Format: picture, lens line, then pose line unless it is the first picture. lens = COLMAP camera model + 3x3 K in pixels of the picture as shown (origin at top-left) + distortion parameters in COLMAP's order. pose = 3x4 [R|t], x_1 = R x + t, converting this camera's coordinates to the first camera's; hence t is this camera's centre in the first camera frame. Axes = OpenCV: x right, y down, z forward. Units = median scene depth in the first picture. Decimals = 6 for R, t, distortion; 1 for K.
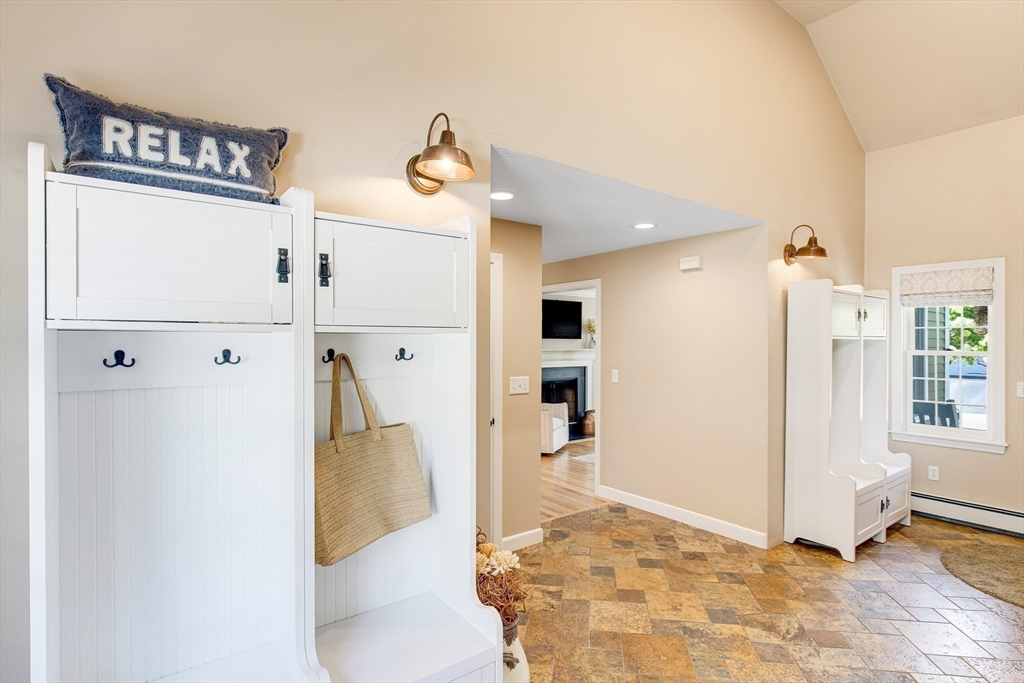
lens RADIAL K [[540.0, 0, 511.3], [0, 540.0, 343.5], [0, 0, 1]] dist [-0.002968, -0.001854]
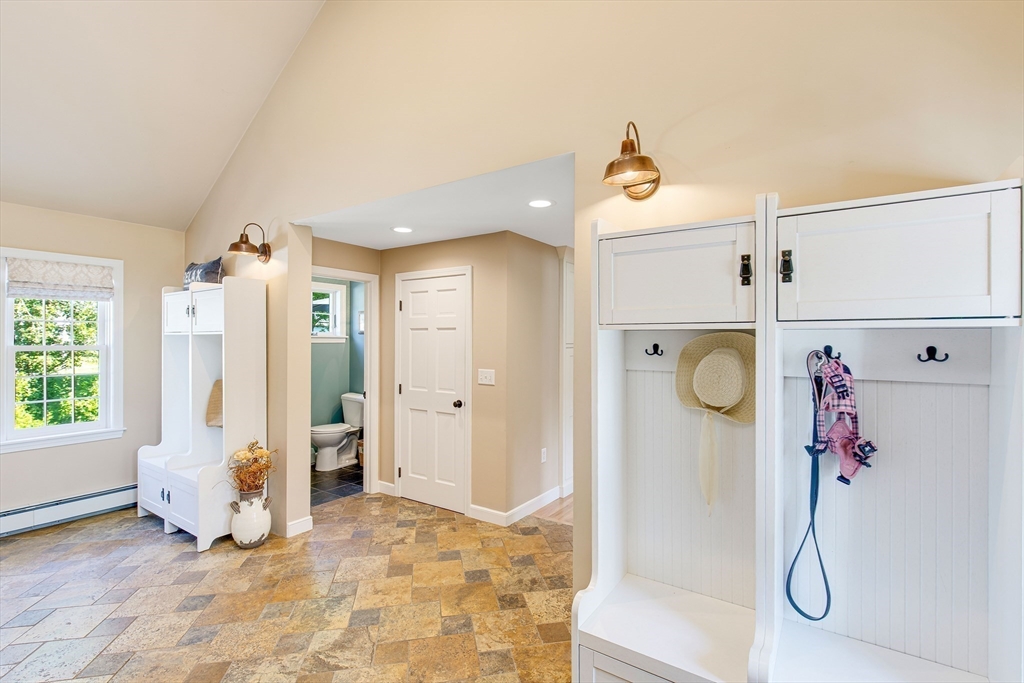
lens RADIAL K [[473.9, 0, 509.8], [0, 473.9, 336.7], [0, 0, 1]] dist [-0.000789, 0.000651]
pose [[0.301771, -0.000164, -0.953381, 1.013655], [-0.005811, 0.999981, -0.002011, -0.005630], [0.953363, 0.006147, 0.301764, 0.771649]]
